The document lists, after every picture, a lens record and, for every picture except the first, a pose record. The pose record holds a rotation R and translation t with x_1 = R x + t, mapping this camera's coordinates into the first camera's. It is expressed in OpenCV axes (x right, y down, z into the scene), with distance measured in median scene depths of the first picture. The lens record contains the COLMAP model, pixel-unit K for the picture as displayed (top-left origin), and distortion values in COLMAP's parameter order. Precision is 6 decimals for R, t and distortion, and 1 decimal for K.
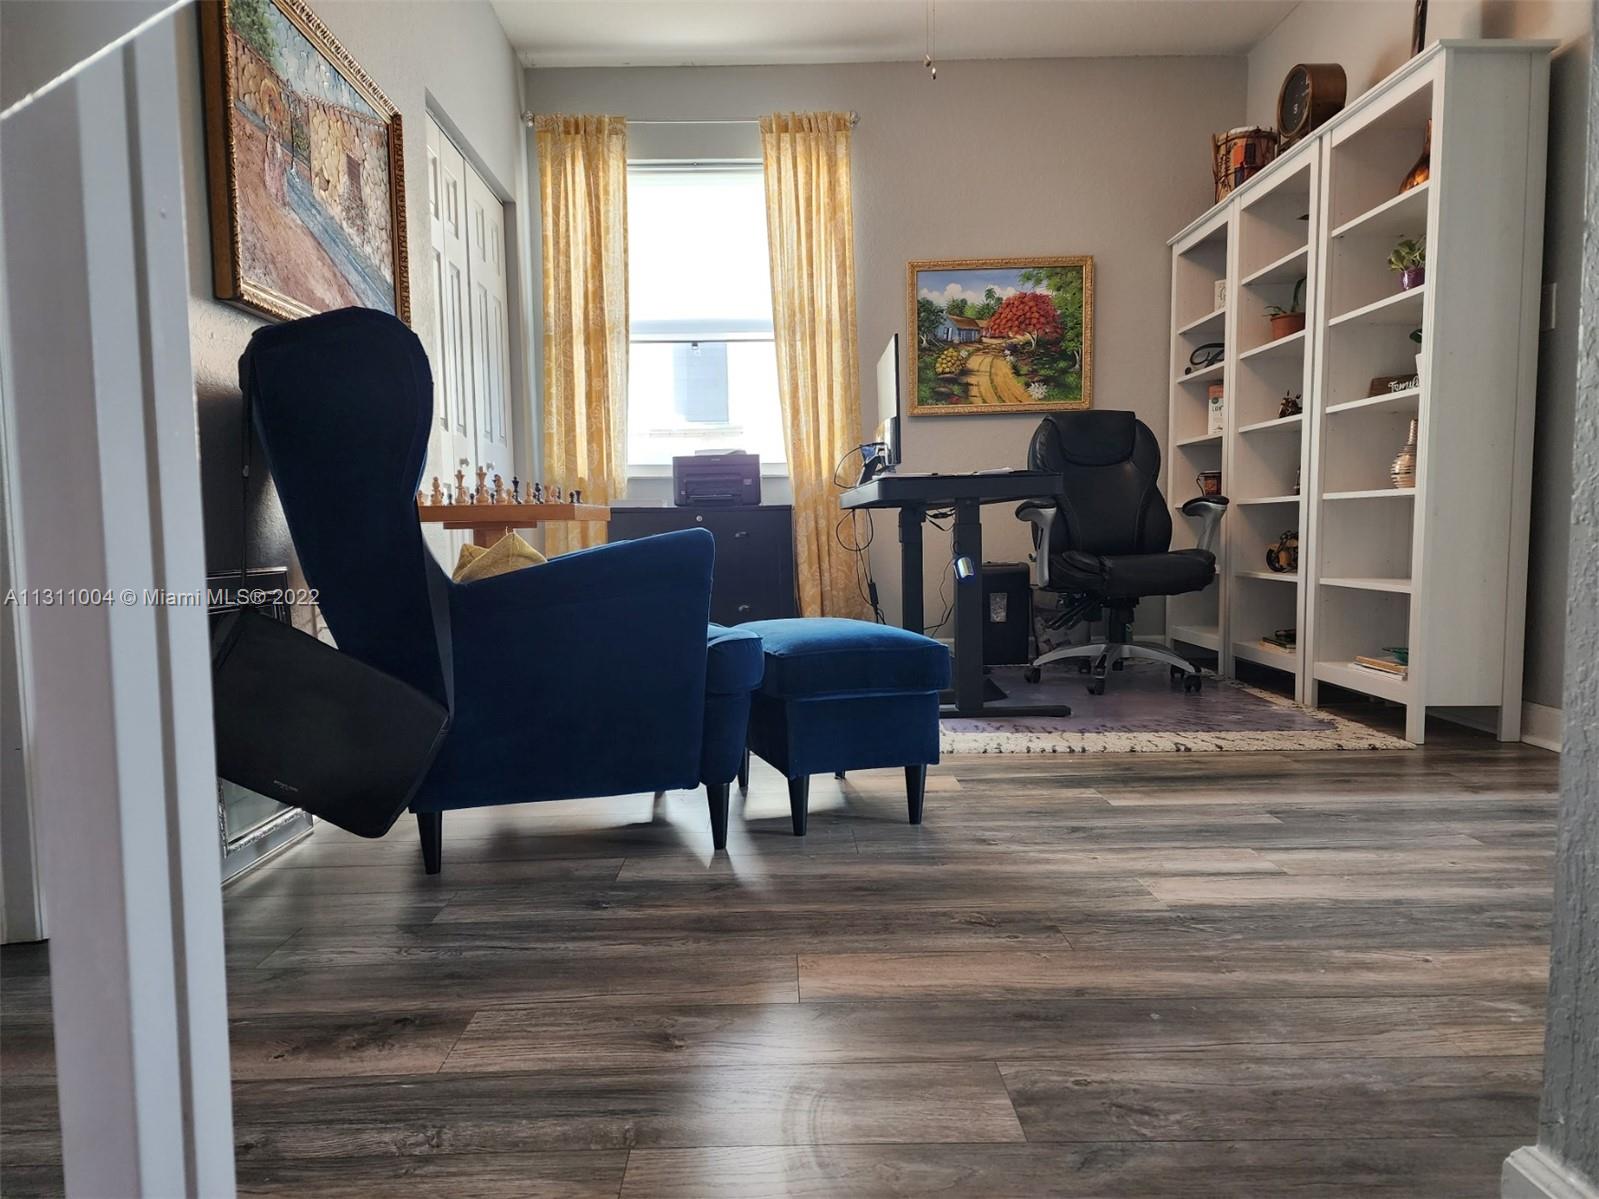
lens RADIAL K [[1057.0, 0, 762.4], [0, 1057.0, 589.8], [0, 0, 1]] dist [0.076199, -0.076373]
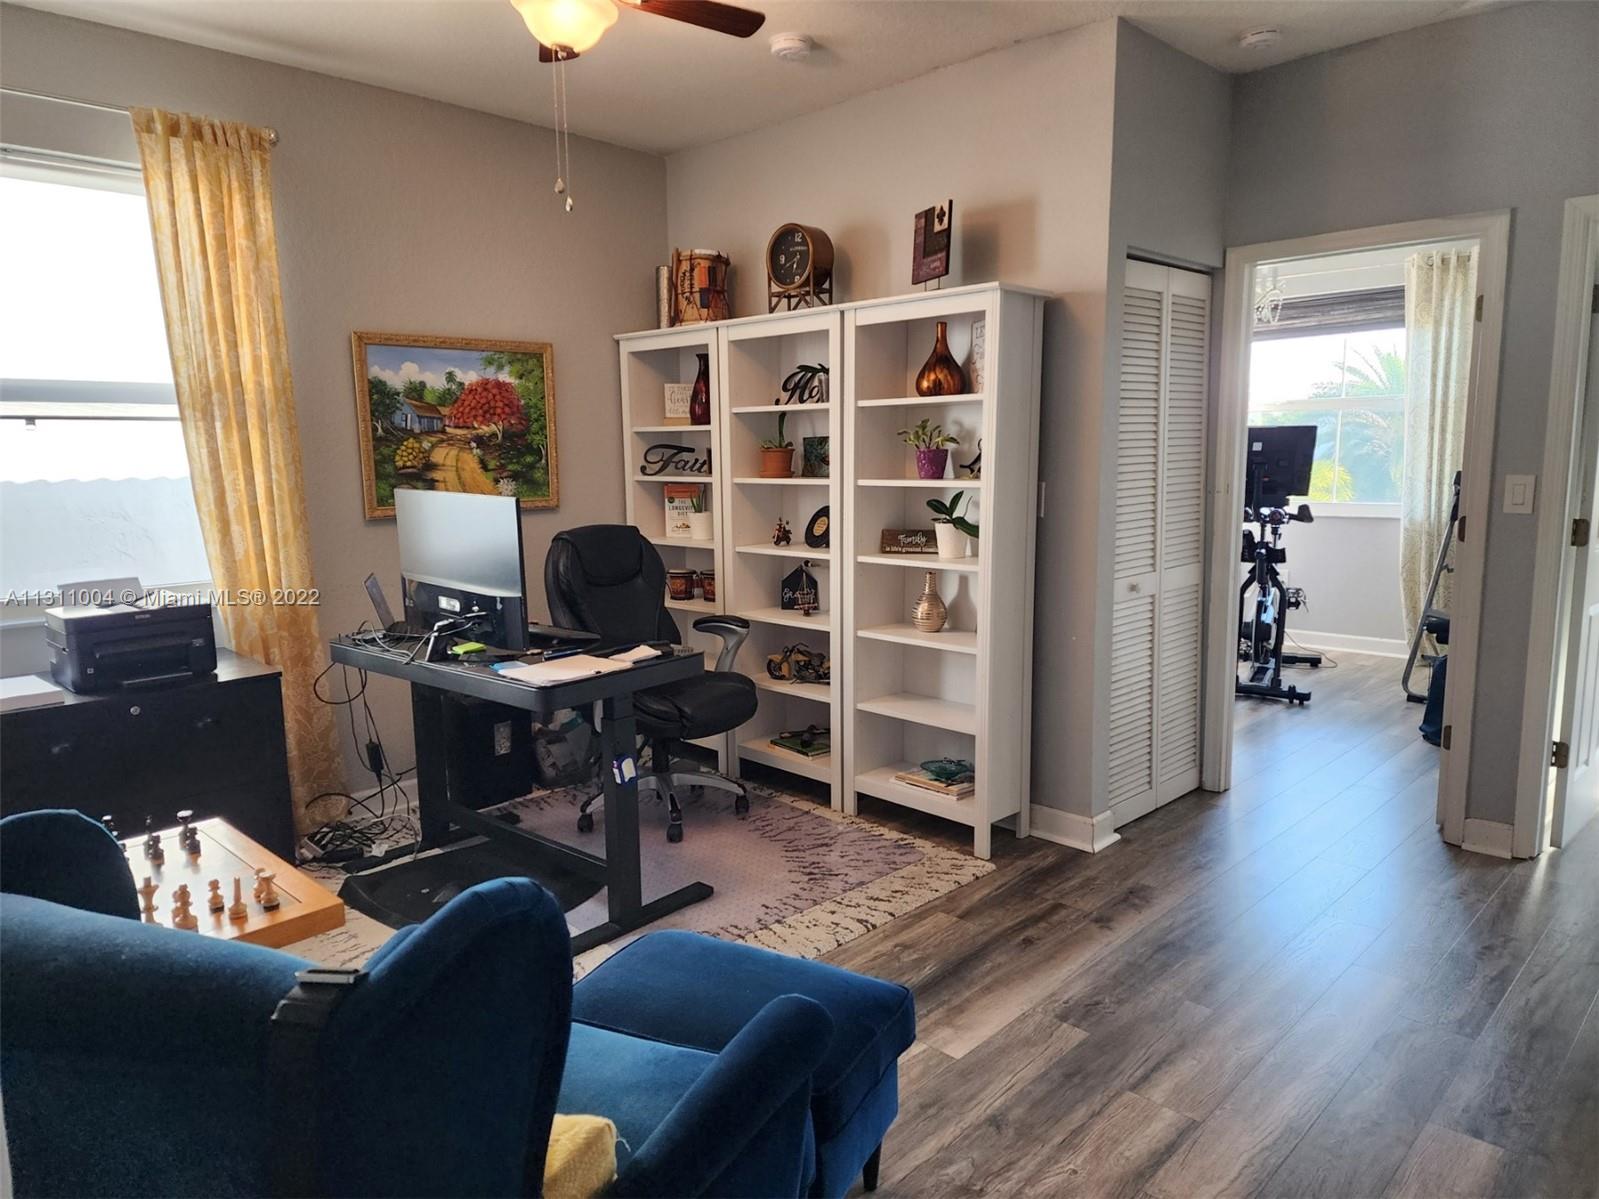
lens RADIAL K [[1057.0, 0, 762.4], [0, 1057.0, 589.8], [0, 0, 1]] dist [0.076199, -0.076373]
pose [[0.704972, -0.096338, 0.702662, -0.233955], [0.051791, 0.995079, 0.084468, -0.166473], [-0.707342, -0.023156, 0.706492, 0.205919]]
